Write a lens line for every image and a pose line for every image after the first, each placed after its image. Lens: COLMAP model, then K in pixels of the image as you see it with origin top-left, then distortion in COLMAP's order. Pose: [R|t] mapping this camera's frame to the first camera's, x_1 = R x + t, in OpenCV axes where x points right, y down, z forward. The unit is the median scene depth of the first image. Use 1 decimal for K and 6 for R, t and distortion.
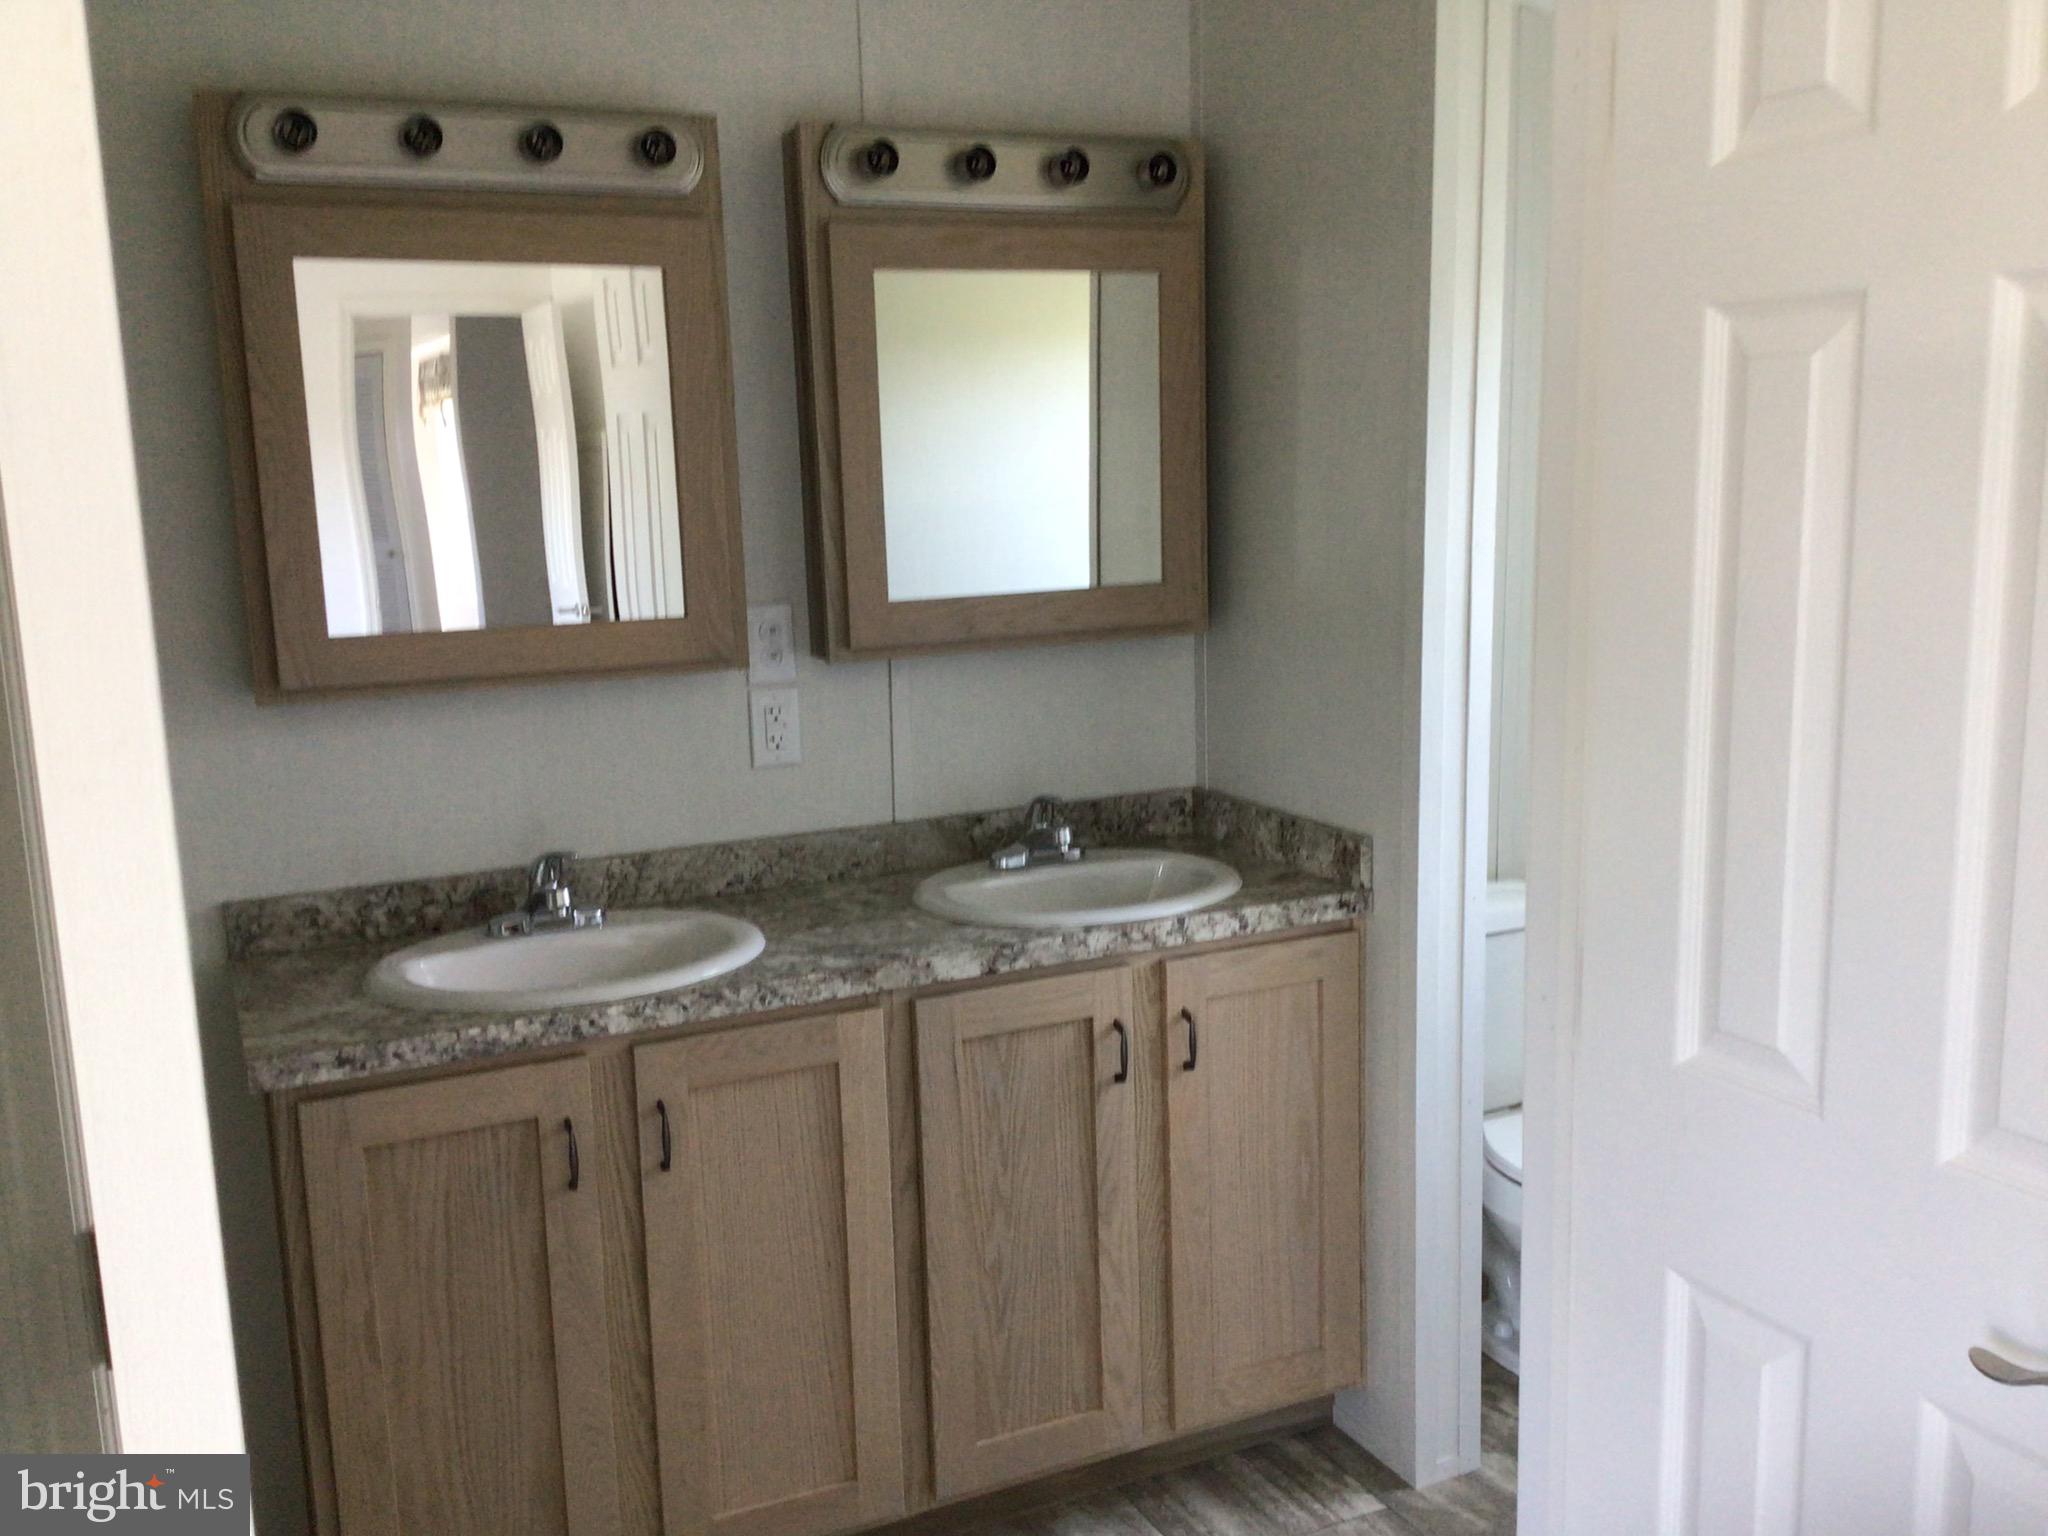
lens RADIAL K [[1842.8, 0, 1028.2], [0, 1842.8, 777.4], [0, 0, 1]] dist [0.100672, -0.143719]
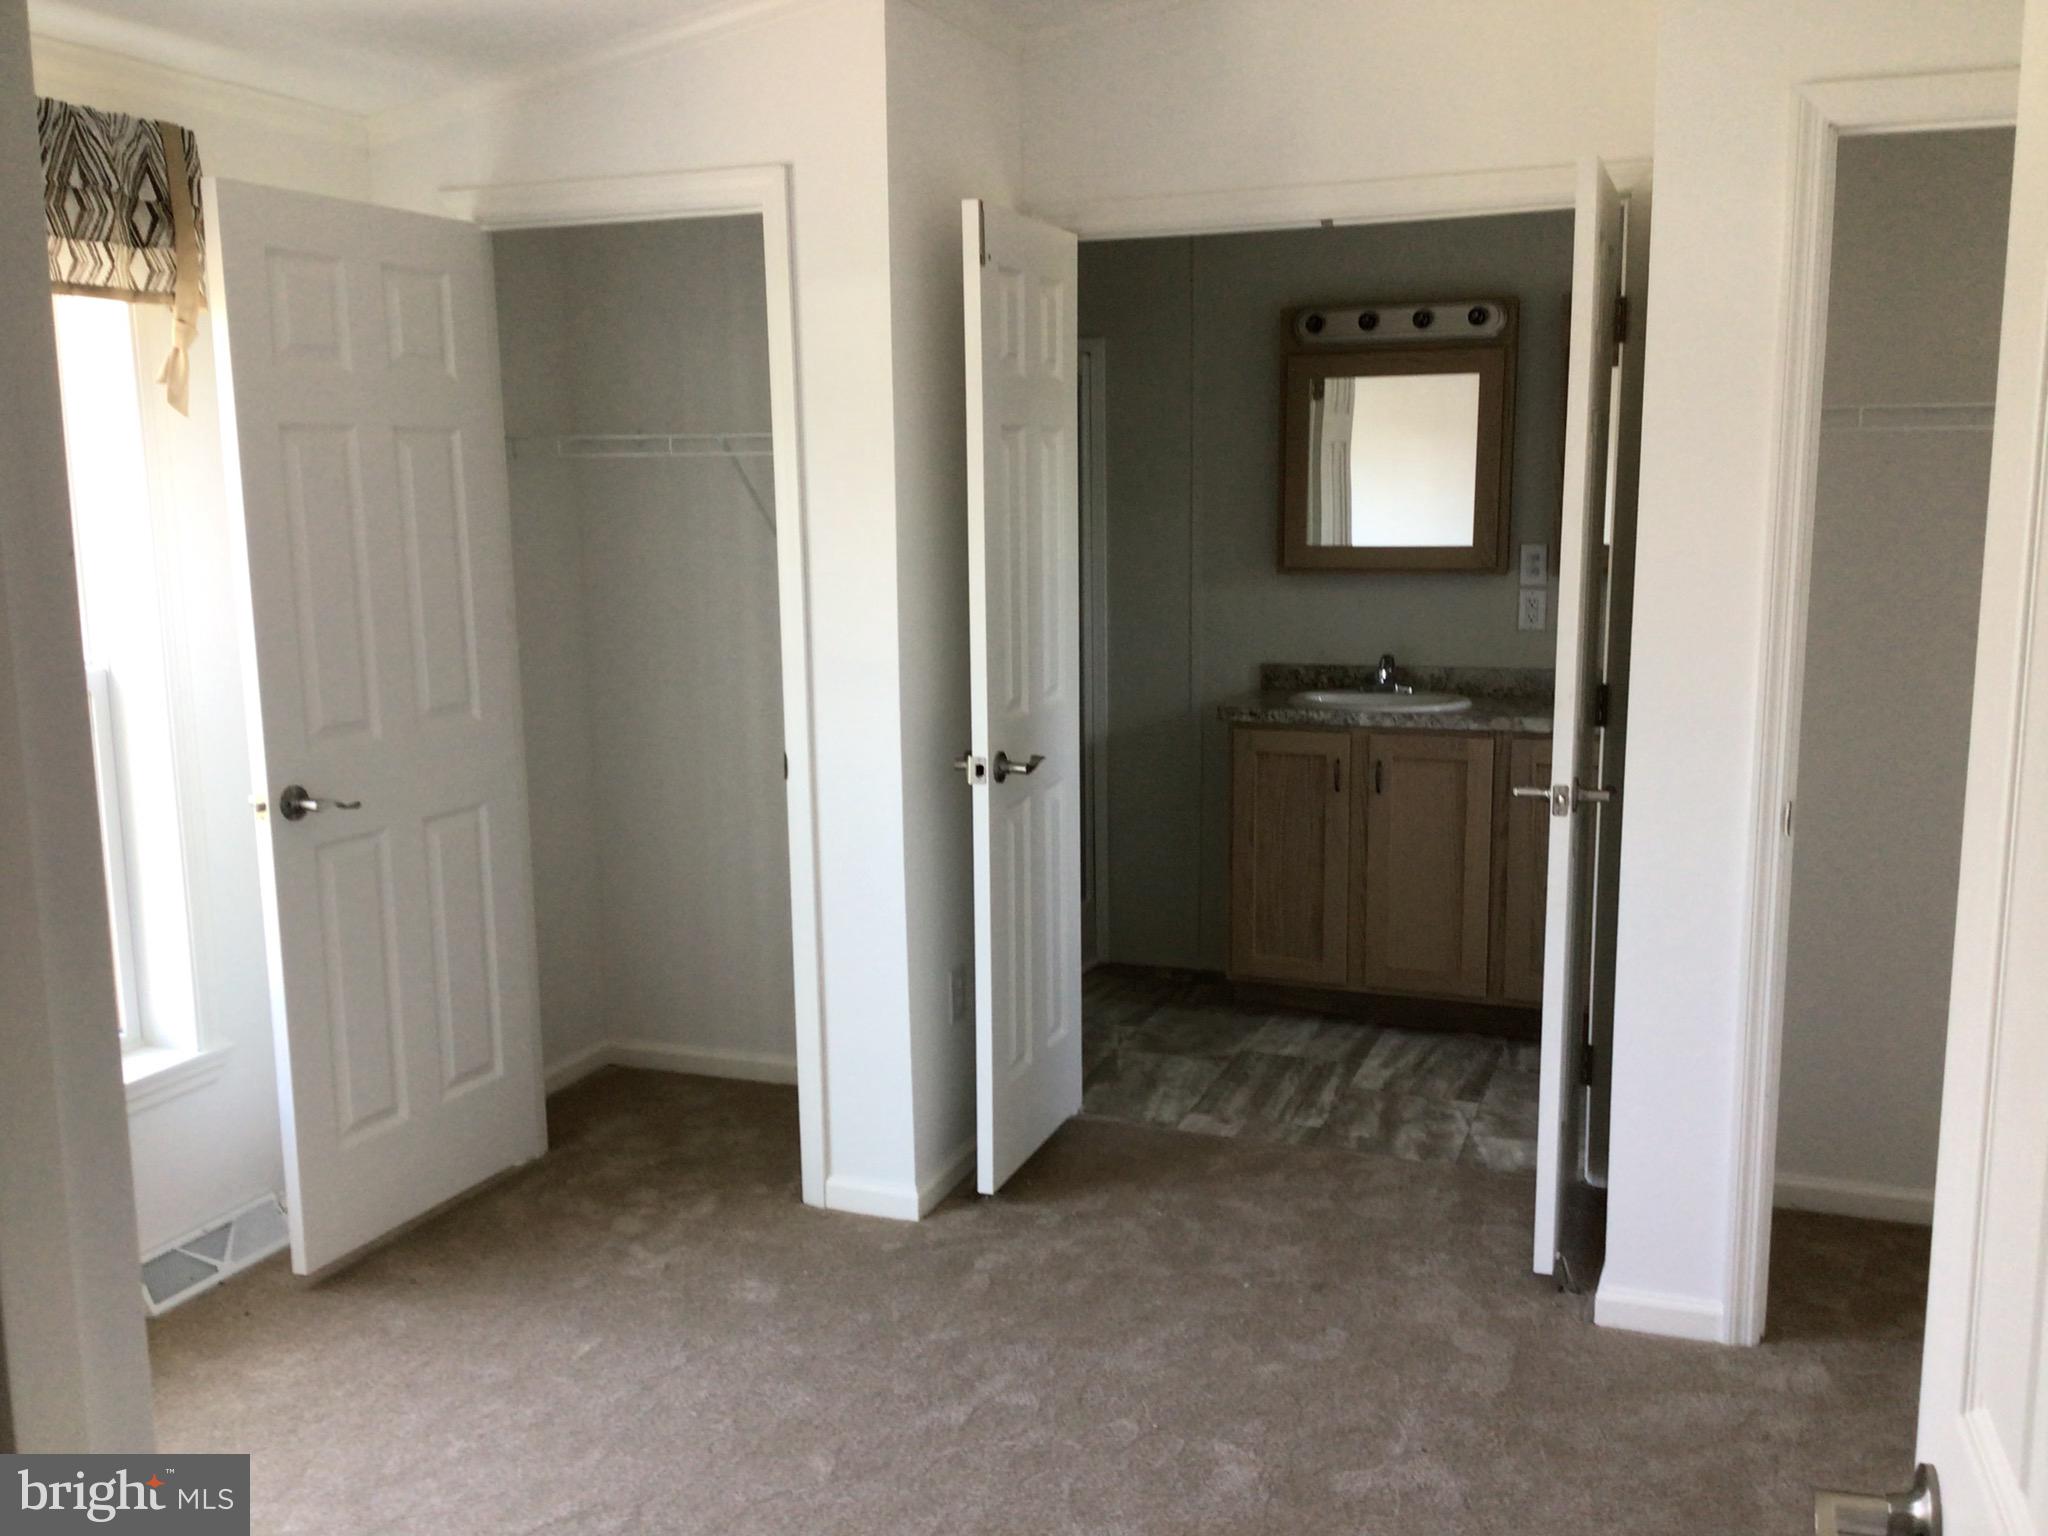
lens RADIAL K [[1842.8, 0, 1028.0], [0, 1842.8, 774.6], [0, 0, 1]] dist [0.100672, -0.143719]
pose [[0.694229, 0.137132, -0.706570, 1.021880], [-0.137096, 0.988903, 0.057226, 0.118360], [0.706577, 0.057140, 0.705326, -0.805182]]
